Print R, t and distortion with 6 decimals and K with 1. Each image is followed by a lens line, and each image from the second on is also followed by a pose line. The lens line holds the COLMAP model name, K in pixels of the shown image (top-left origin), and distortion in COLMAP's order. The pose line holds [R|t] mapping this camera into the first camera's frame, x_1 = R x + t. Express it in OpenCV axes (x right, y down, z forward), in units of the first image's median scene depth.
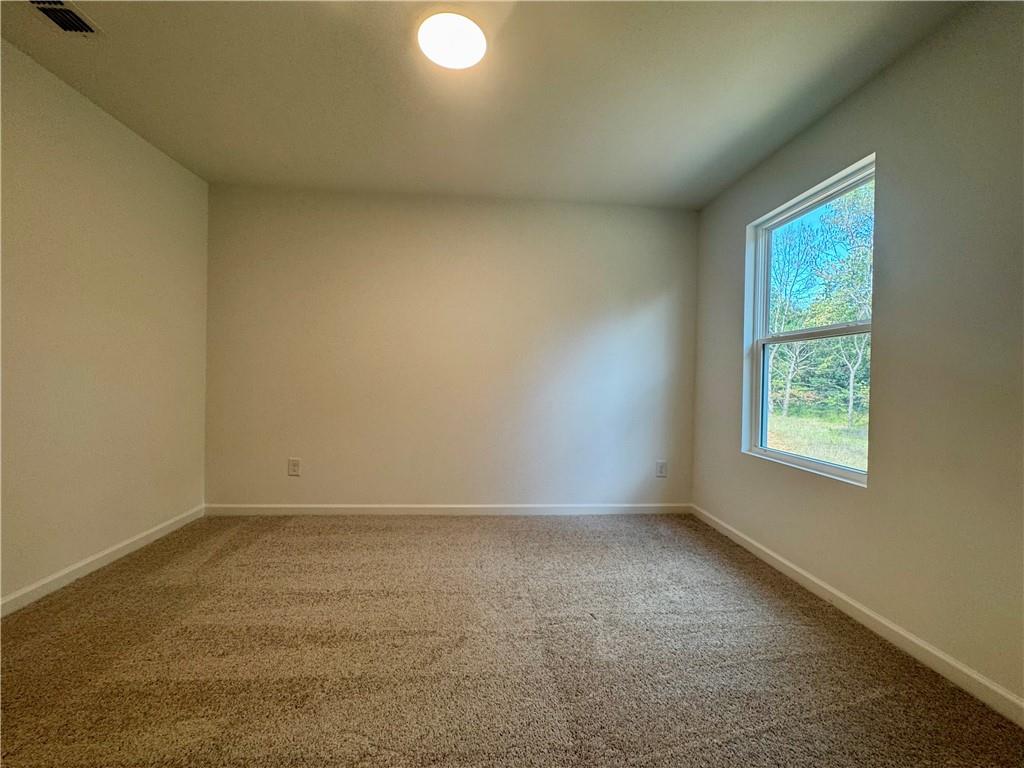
lens RADIAL K [[411.7, 0, 509.1], [0, 411.7, 386.9], [0, 0, 1]] dist [-0.000946, 0.000994]
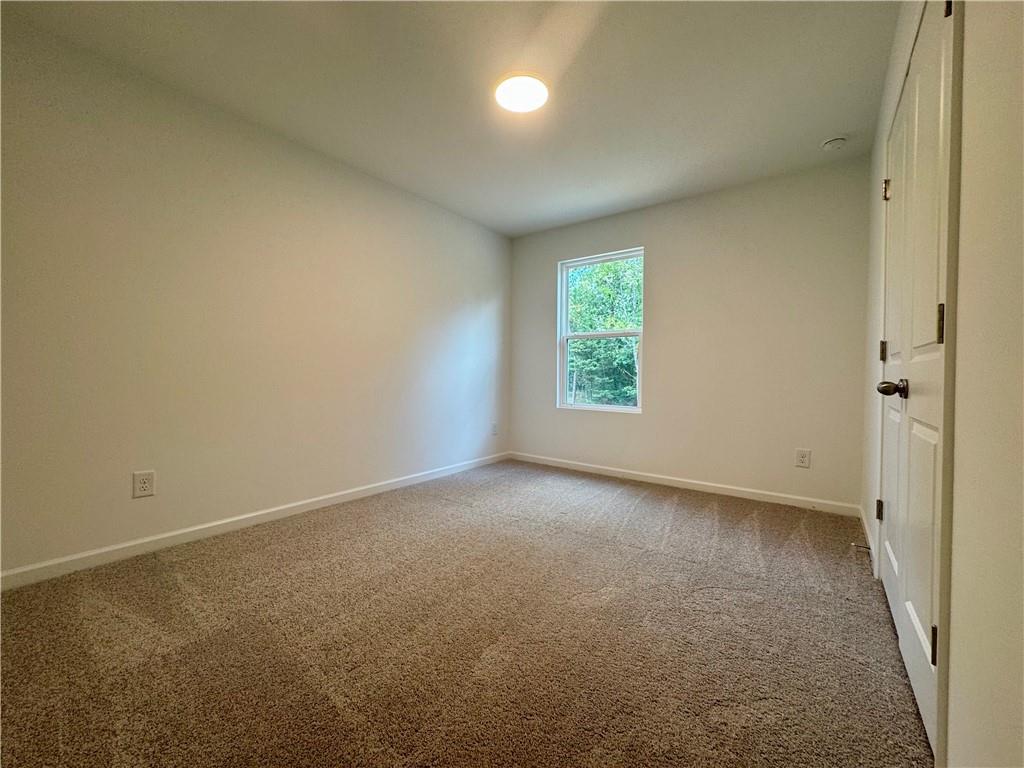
lens RADIAL K [[411.7, 0, 517.4], [0, 411.7, 383.3], [0, 0, 1]] dist [-0.000946, 0.000994]
pose [[0.657470, -0.033805, 0.752722, -0.656029], [0.016870, 0.999403, 0.030149, 0.016170], [-0.753292, -0.007123, 0.657648, 0.079762]]
